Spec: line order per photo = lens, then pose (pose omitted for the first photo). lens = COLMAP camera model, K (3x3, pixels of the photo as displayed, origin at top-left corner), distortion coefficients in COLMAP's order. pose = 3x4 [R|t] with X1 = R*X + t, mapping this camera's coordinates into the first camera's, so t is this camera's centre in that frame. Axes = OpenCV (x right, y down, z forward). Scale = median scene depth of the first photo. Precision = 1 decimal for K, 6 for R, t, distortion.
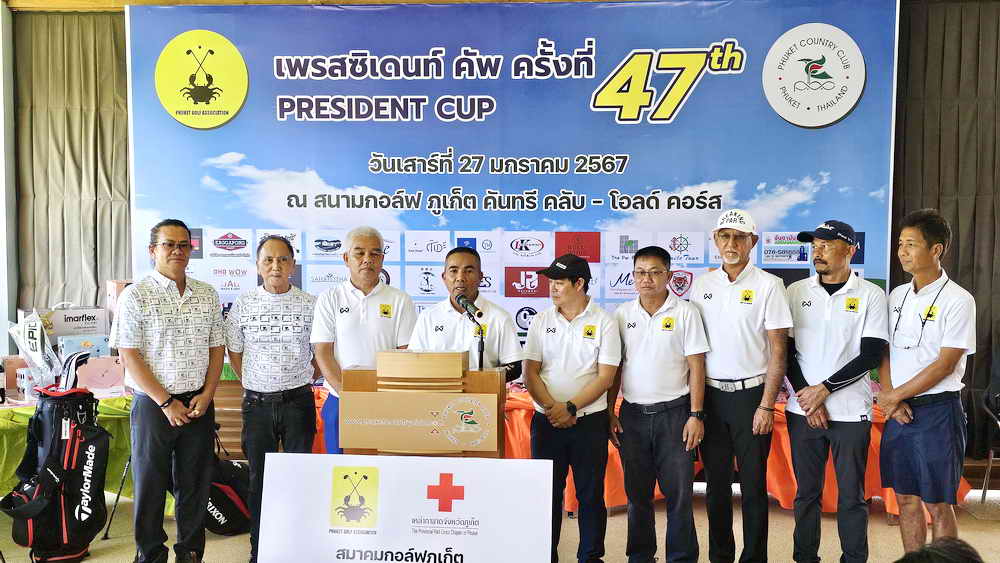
lens RADIAL K [[1127.6, 0, 524.3], [0, 1127.6, 314.6], [0, 0, 1]] dist [0.080468, 0.000000]
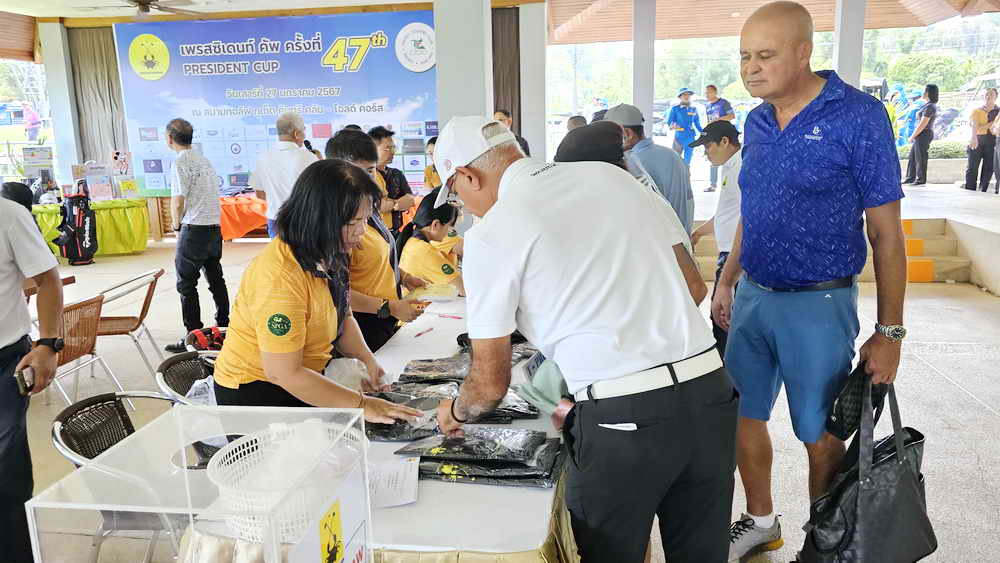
lens RADIAL K [[702.1, 0, 492.1], [0, 702.1, 280.3], [0, 0, 1]] dist [0.019688, -0.009339]
pose [[0.998300, -0.014354, -0.056487, 0.450565], [0.021863, 0.990651, 0.134657, 0.050293], [0.054026, -0.135663, 0.989281, -0.368903]]
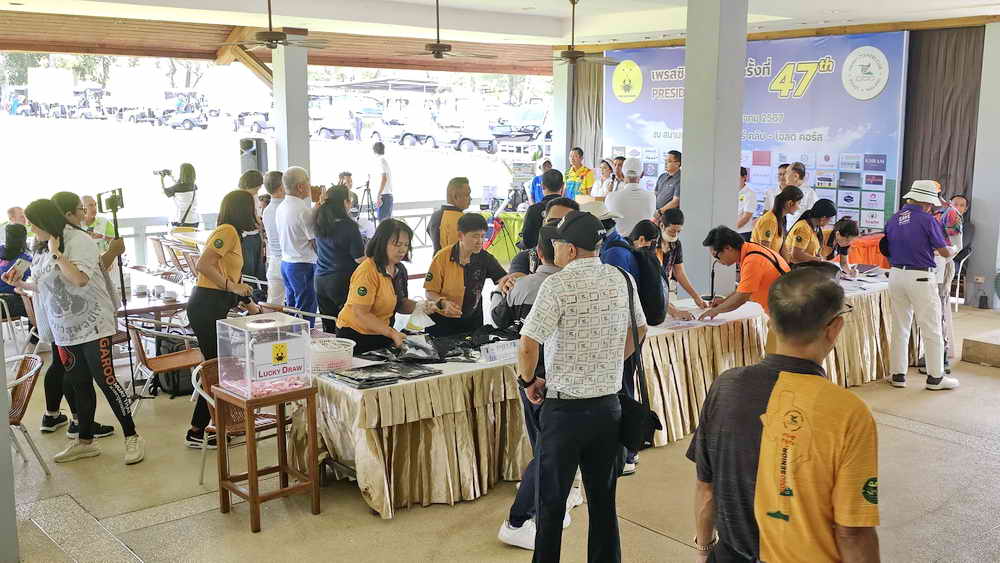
lens RADIAL K [[1015.6, 0, 499.5], [0, 1015.6, 290.3], [0, 0, 1]] dist [0.063065, 0.000000]
pose [[0.702341, 0.117726, -0.702038, 1.058969], [-0.049199, 0.991899, 0.117114, -0.015644], [0.710138, -0.047714, 0.702444, -0.676105]]
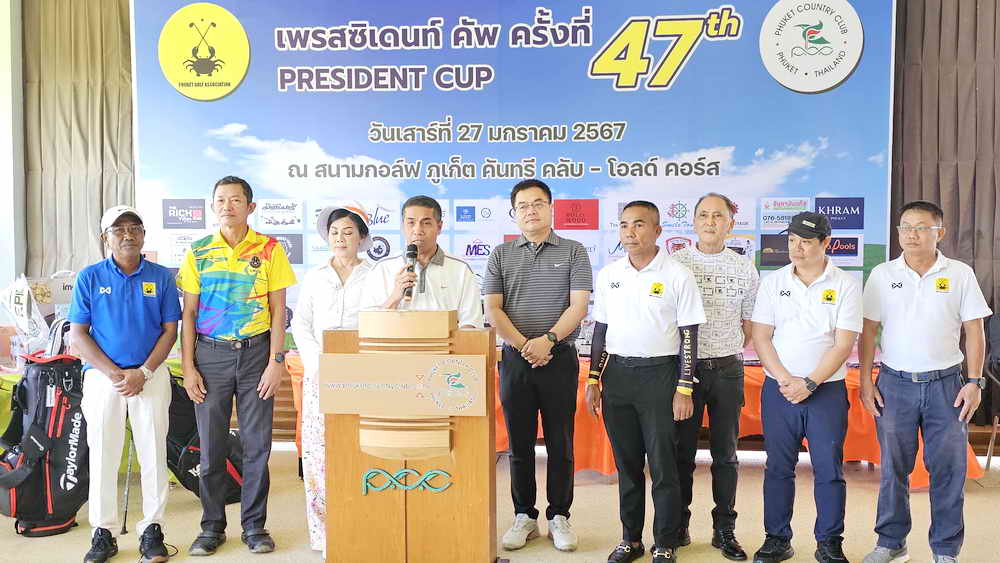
lens RADIAL K [[1015.6, 0, 519.5], [0, 1015.6, 278.6], [0, 0, 1]] dist [0.063065, 0.000000]
pose [[0.999875, -0.004805, -0.015066, 0.010367], [0.004515, 0.999805, -0.019233, 0.014392], [0.015155, 0.019163, 0.999702, 0.097333]]
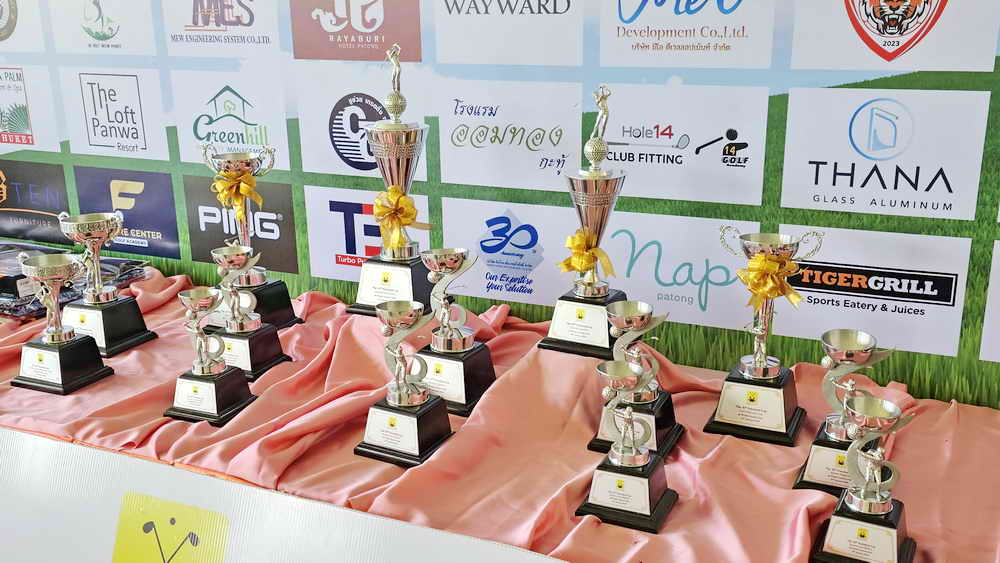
lens RADIAL K [[1015.6, 0, 500.5], [0, 1015.6, 297.7], [0, 0, 1]] dist [0.063065, 0.000000]
pose [[0.938679, 0.085345, -0.334062, 0.137686], [-0.016489, 0.978884, 0.203749, -0.009443], [0.344397, -0.185746, 0.920266, 0.755784]]
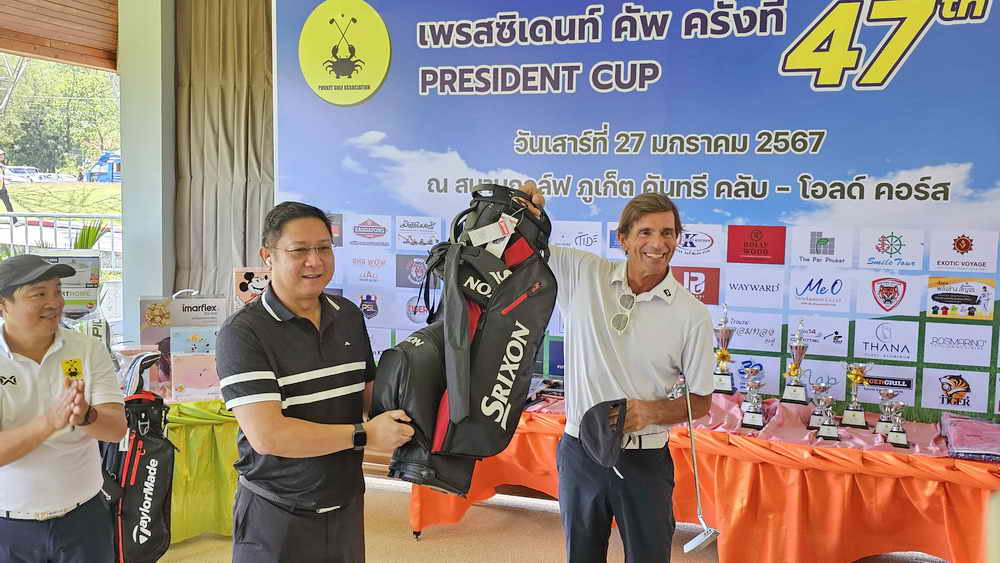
lens RADIAL K [[1015.6, 0, 515.6], [0, 1015.6, 301.7], [0, 0, 1]] dist [0.063065, 0.000000]
pose [[0.963159, 0.041920, -0.265646, 0.077885], [-0.037544, 0.999063, 0.021534, -0.028224], [0.266300, -0.010767, 0.963830, 0.244992]]
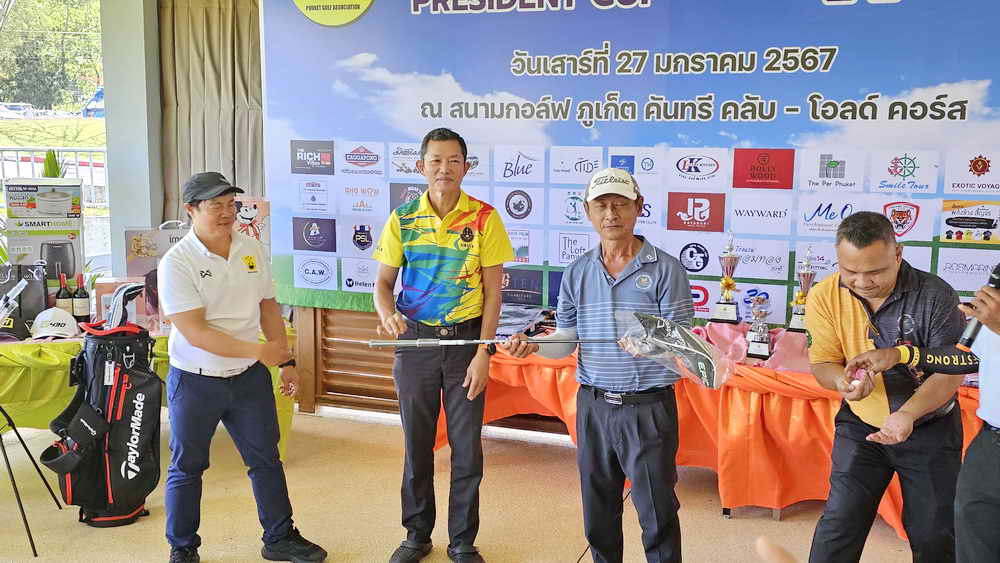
lens RADIAL K [[1015.6, 0, 516.8], [0, 1015.6, 297.6], [0, 0, 1]] dist [0.063065, 0.000000]
pose [[0.962793, 0.051001, -0.265383, 0.075756], [-0.030955, 0.996380, 0.079180, -0.021704], [0.268460, -0.068019, 0.960886, 0.269107]]
